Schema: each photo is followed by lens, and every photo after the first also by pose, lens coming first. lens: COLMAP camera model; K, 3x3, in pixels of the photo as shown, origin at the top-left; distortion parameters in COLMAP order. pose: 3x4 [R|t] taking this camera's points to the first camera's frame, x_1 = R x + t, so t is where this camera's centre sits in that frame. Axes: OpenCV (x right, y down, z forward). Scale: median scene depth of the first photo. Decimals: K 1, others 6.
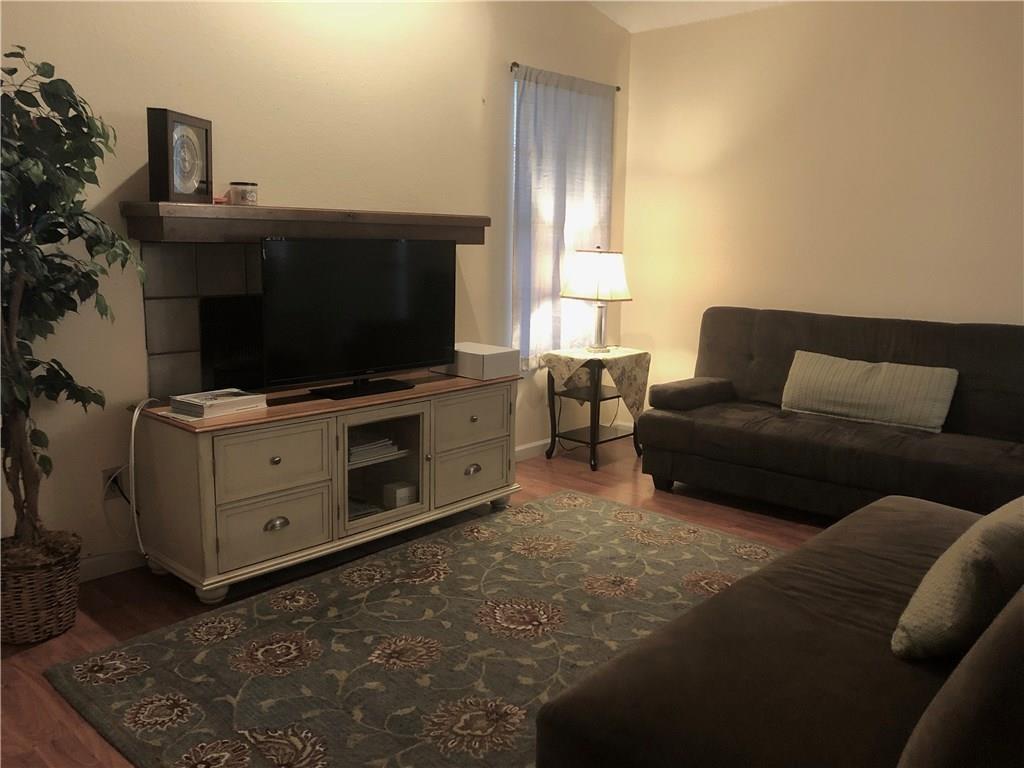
lens RADIAL K [[843.2, 0, 512.0], [0, 843.2, 384.0], [0, 0, 1]] dist [0.001493, -0.006975]
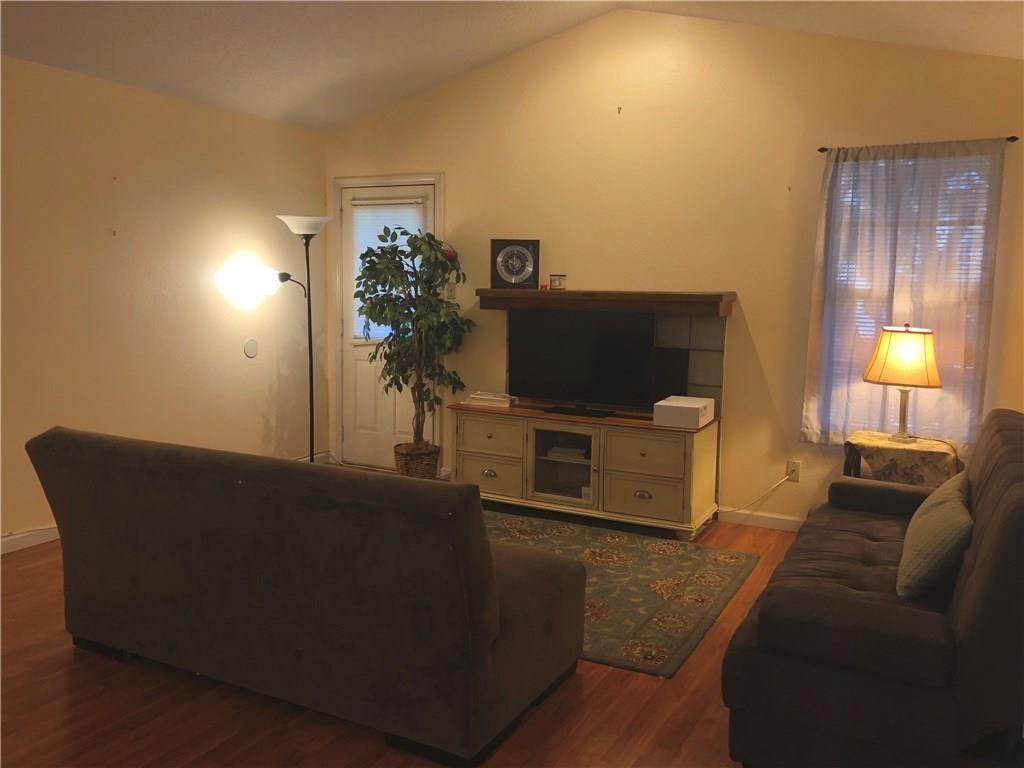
lens RADIAL K [[843.2, 0, 512.0], [0, 843.2, 384.0], [0, 0, 1]] dist [0.001493, -0.006975]
pose [[0.223280, 0.102406, -0.969360, 1.179000], [-0.178680, 0.981915, 0.062576, -0.110051], [0.958238, 0.159234, 0.237540, 0.526048]]
